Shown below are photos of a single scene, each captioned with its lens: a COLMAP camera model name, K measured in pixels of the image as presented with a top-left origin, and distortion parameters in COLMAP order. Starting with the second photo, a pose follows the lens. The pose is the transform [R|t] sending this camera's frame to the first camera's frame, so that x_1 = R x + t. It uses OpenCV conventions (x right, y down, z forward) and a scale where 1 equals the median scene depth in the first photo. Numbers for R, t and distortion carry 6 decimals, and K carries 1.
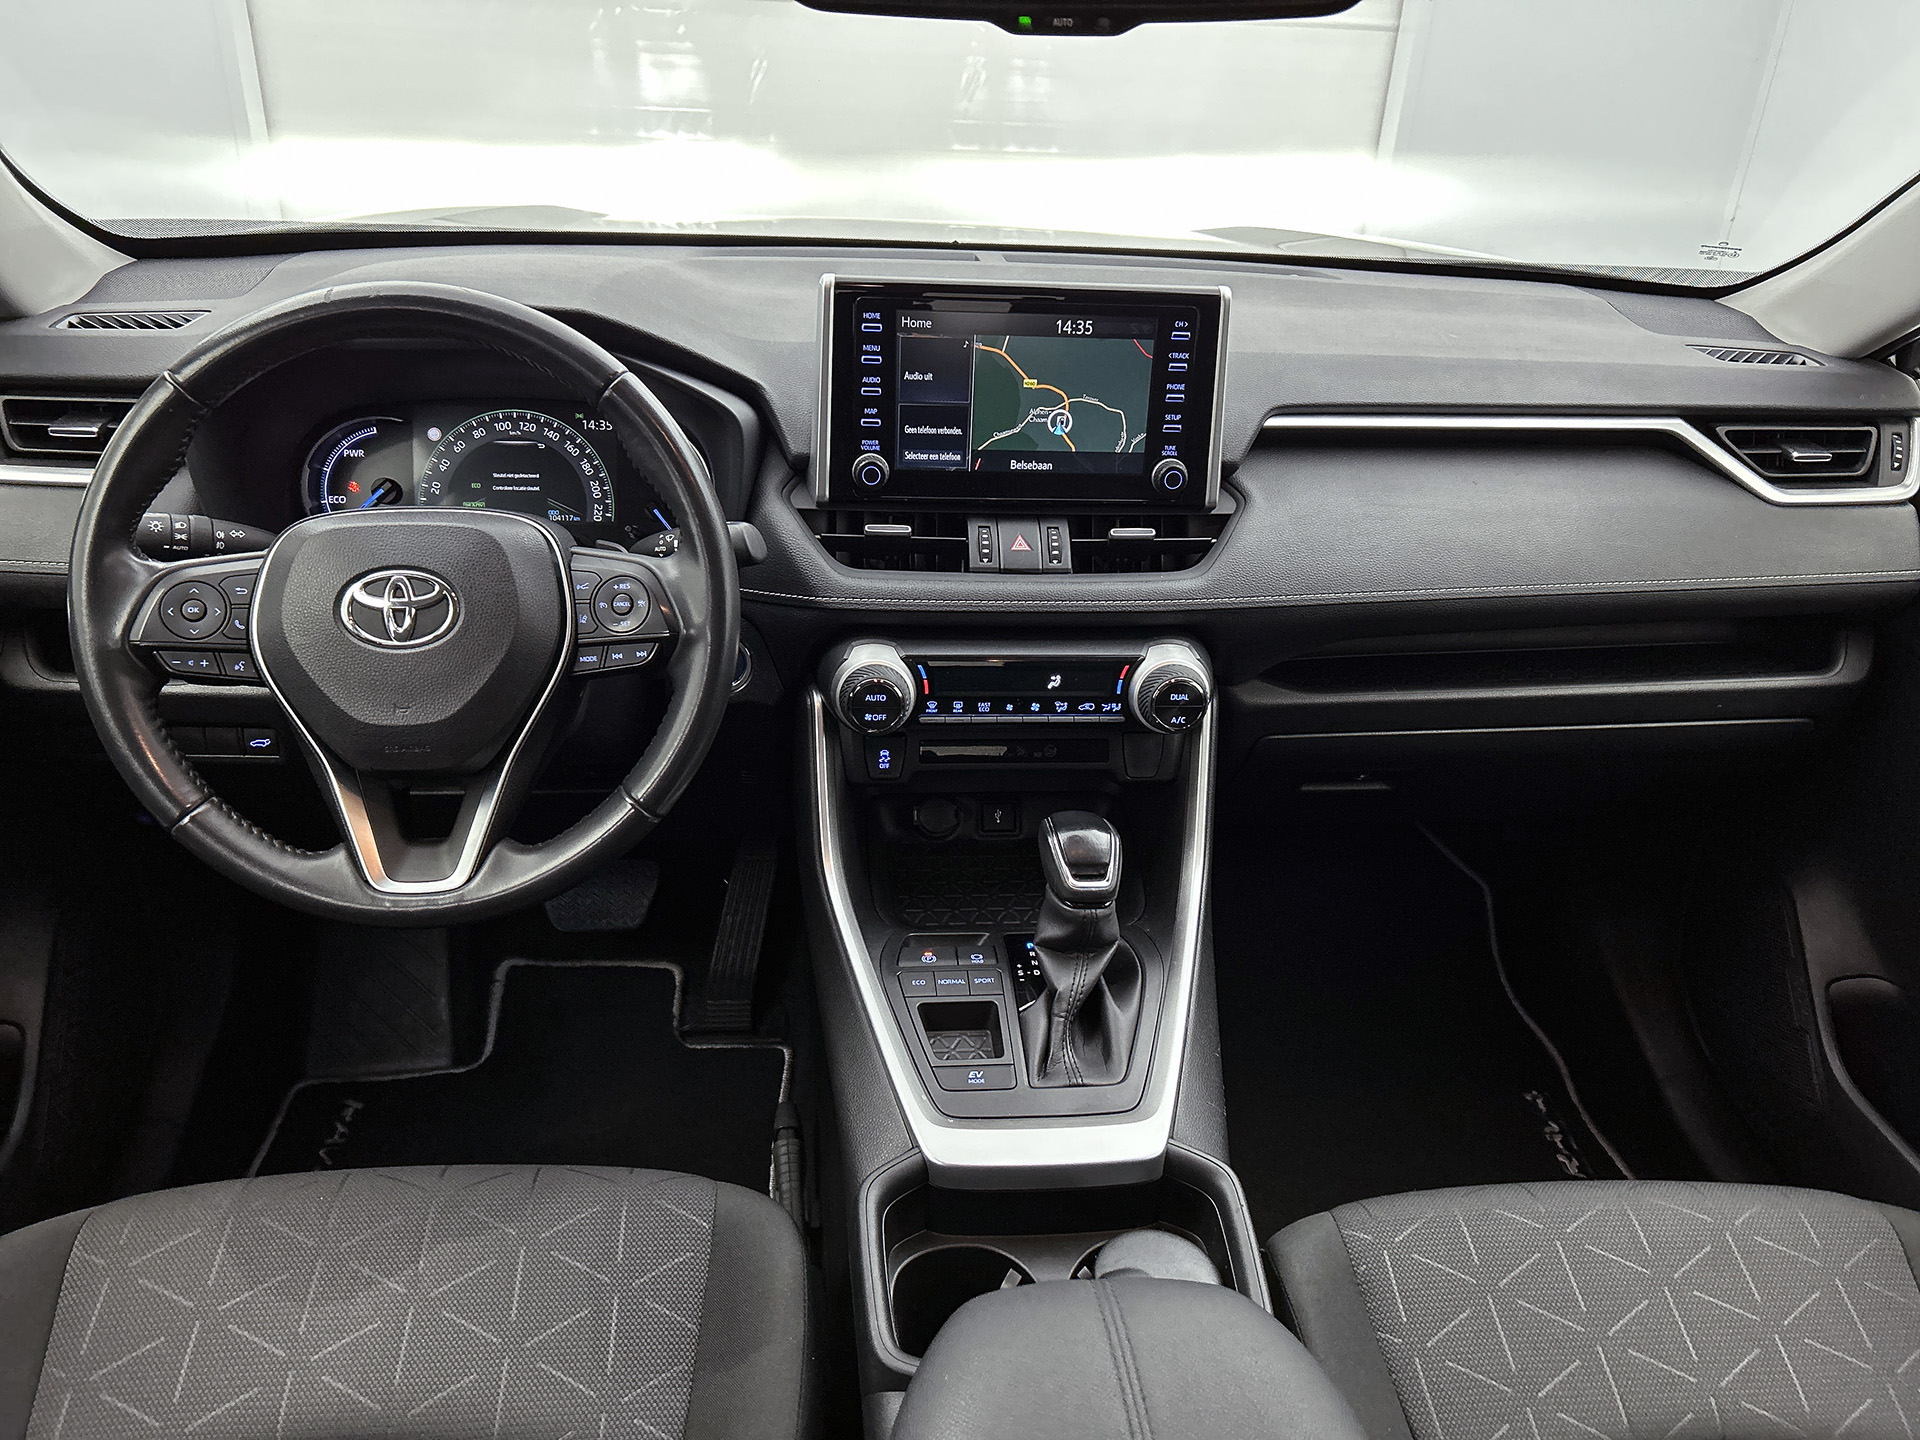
lens RADIAL K [[1443.8, 0, 960.0], [0, 1443.8, 720.0], [0, 0, 1]] dist [0.090436, -0.162611]
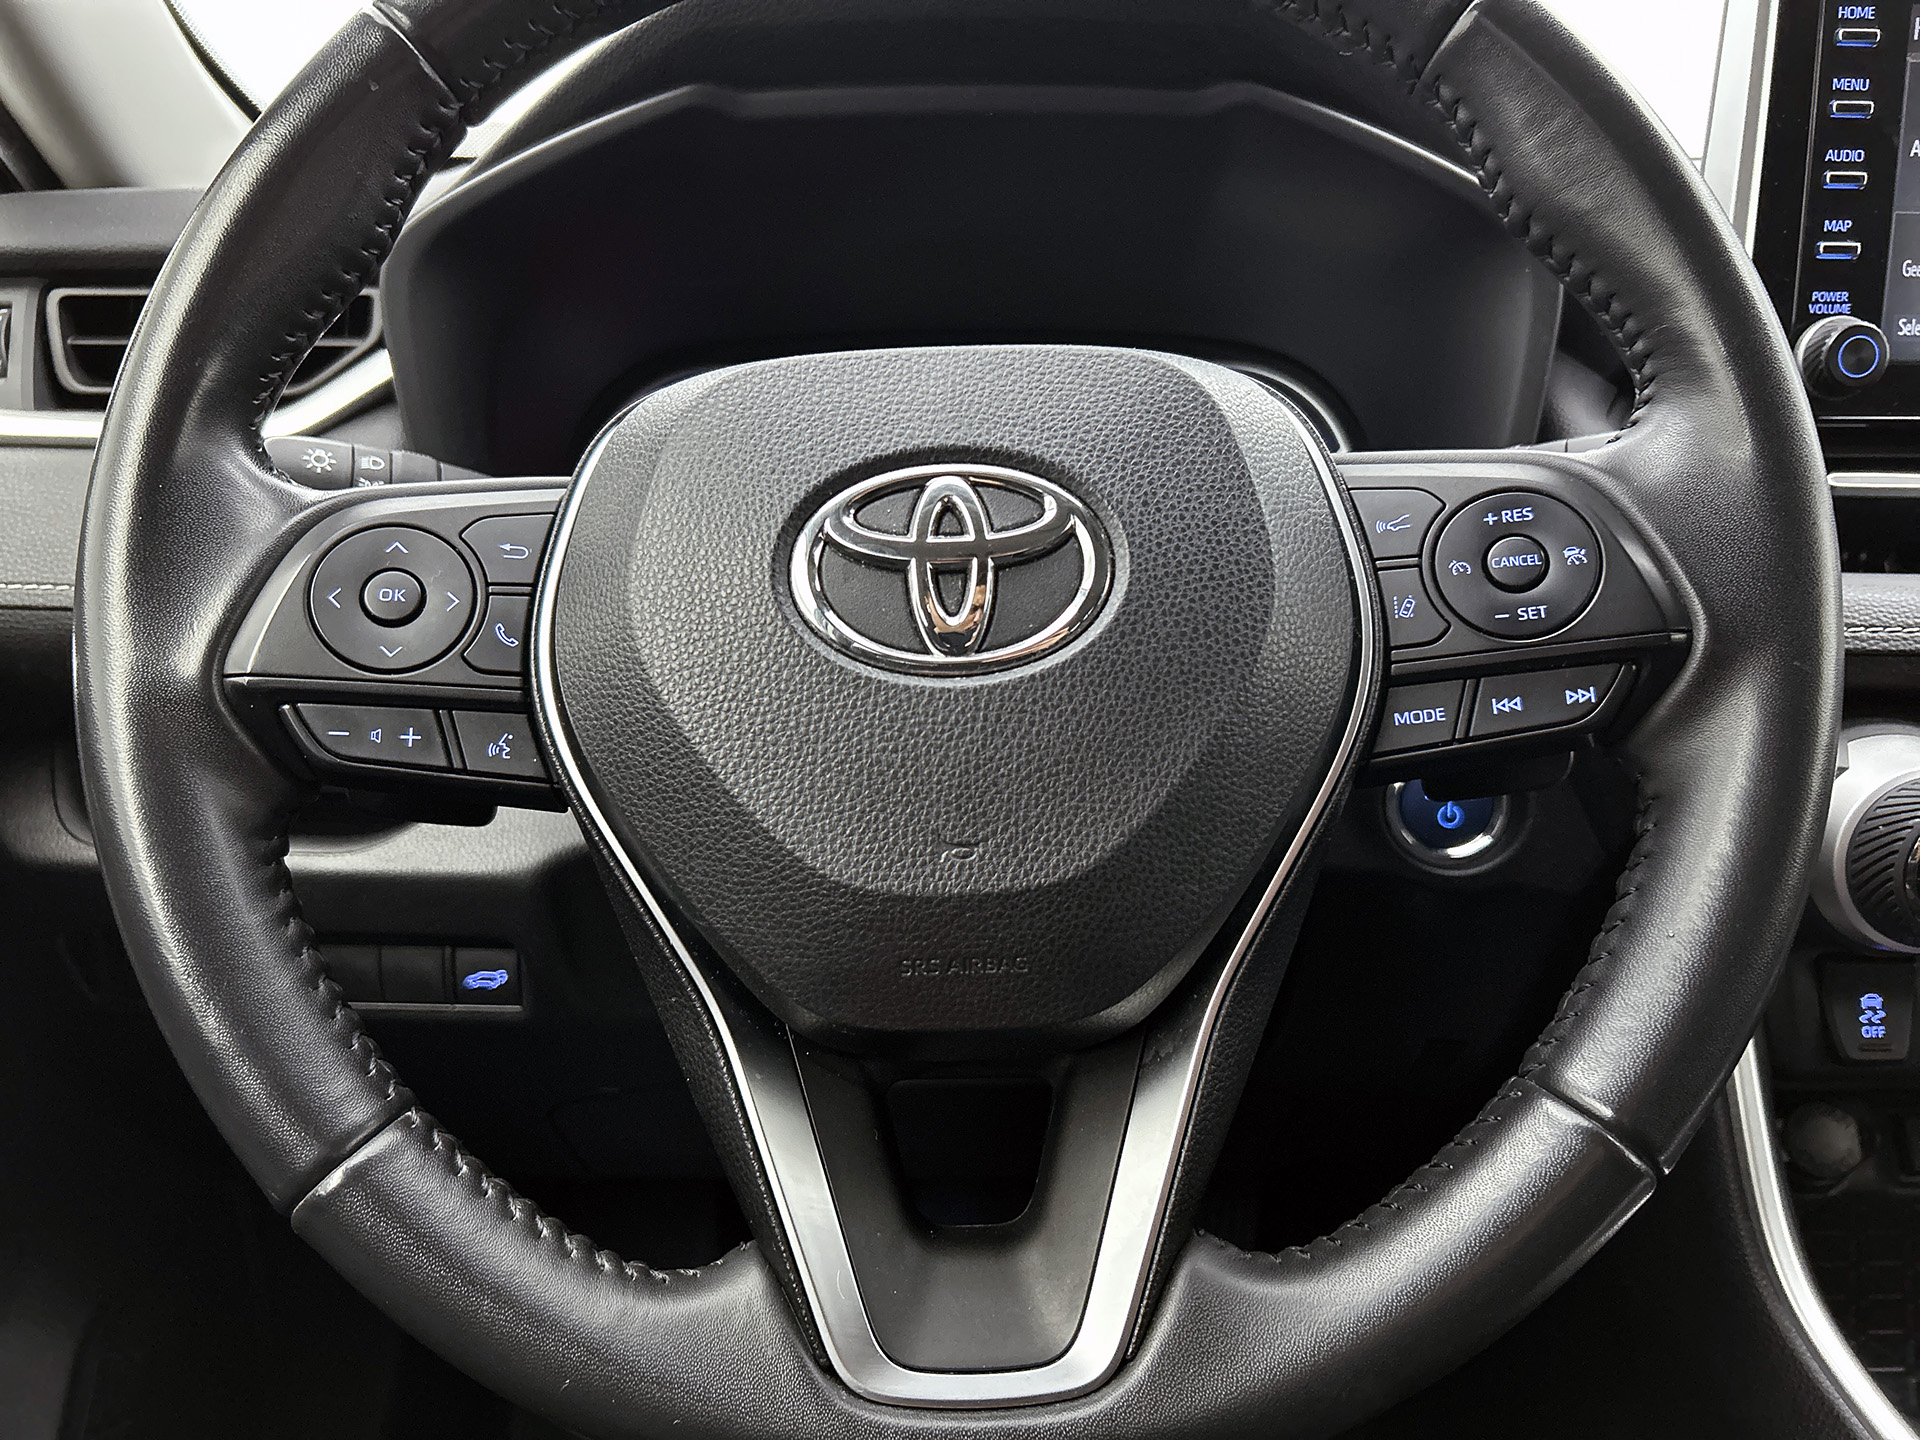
lens RADIAL K [[1522.2, 0, 960.0], [0, 1522.2, 720.0], [0, 0, 1]] dist [0.003714, -0.035624]
pose [[0.995580, -0.017676, -0.092237, -0.296946], [0.000622, 0.983349, -0.181726, 0.023665], [0.093913, 0.180865, 0.979014, 0.550314]]
